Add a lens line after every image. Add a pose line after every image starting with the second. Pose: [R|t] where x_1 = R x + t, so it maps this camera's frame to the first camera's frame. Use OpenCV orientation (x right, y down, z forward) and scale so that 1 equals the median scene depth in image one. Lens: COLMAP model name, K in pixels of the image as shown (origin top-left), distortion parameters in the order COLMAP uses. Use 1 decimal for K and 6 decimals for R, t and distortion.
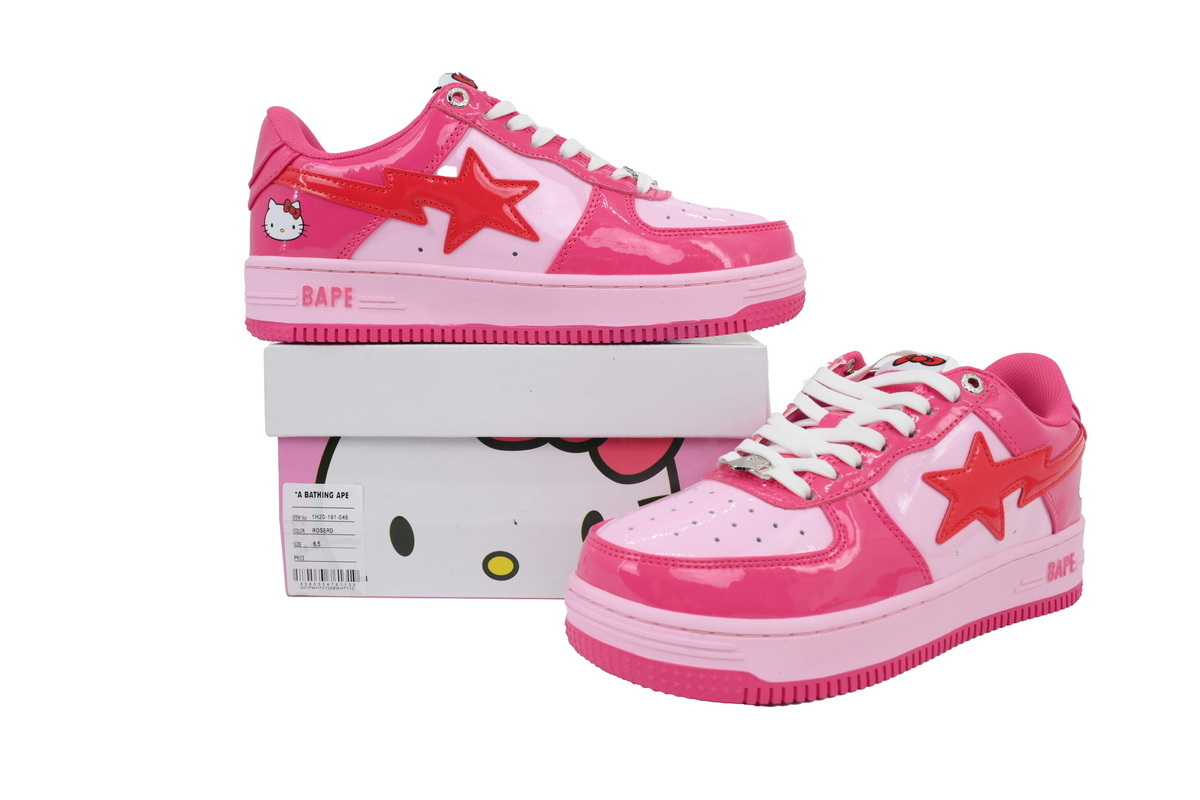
lens RADIAL K [[1026.3, 0, 600.0], [0, 1026.3, 400.0], [0, 0, 1]] dist [0.005239, -0.000660]
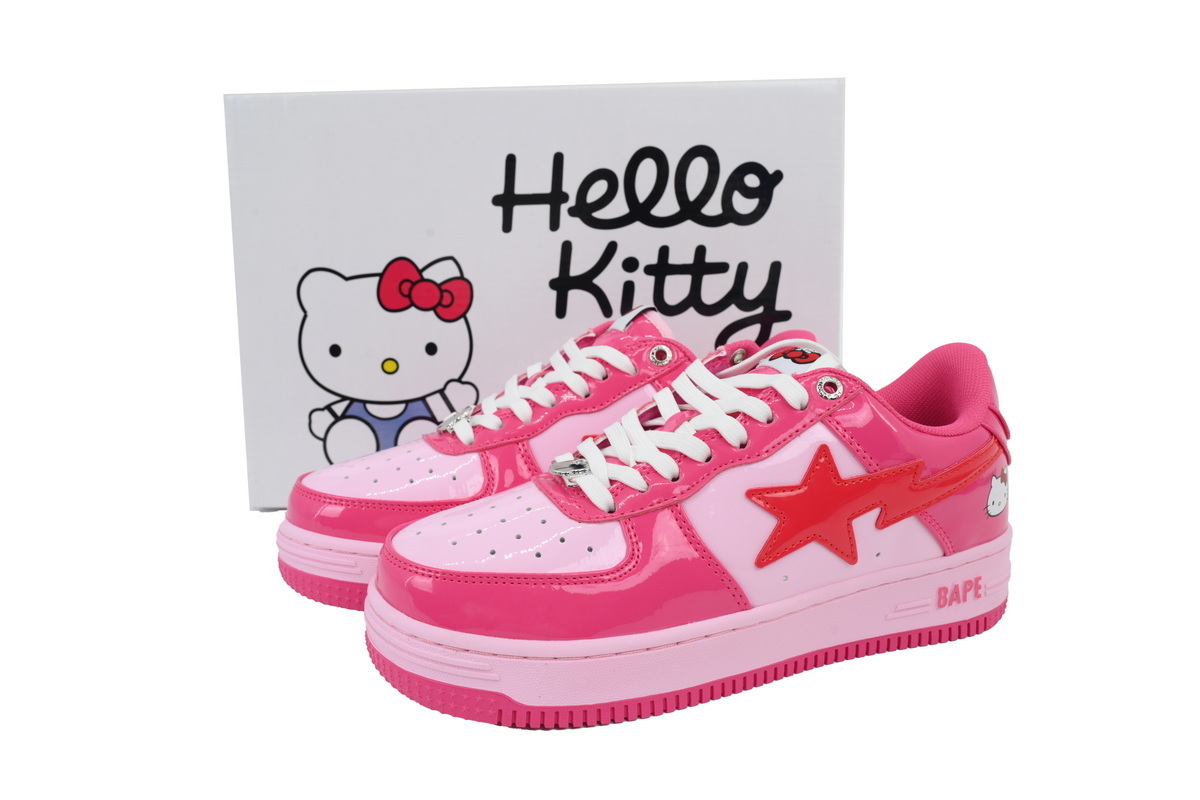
lens RADIAL K [[1026.3, 0, 600.0], [0, 1026.3, 400.0], [0, 0, 1]] dist [0.005239, -0.000660]
pose [[0.972835, 0.034964, -0.228844, 0.364448], [-0.016690, 0.996549, 0.081305, -0.073123], [0.230897, -0.075277, 0.970062, 0.088138]]
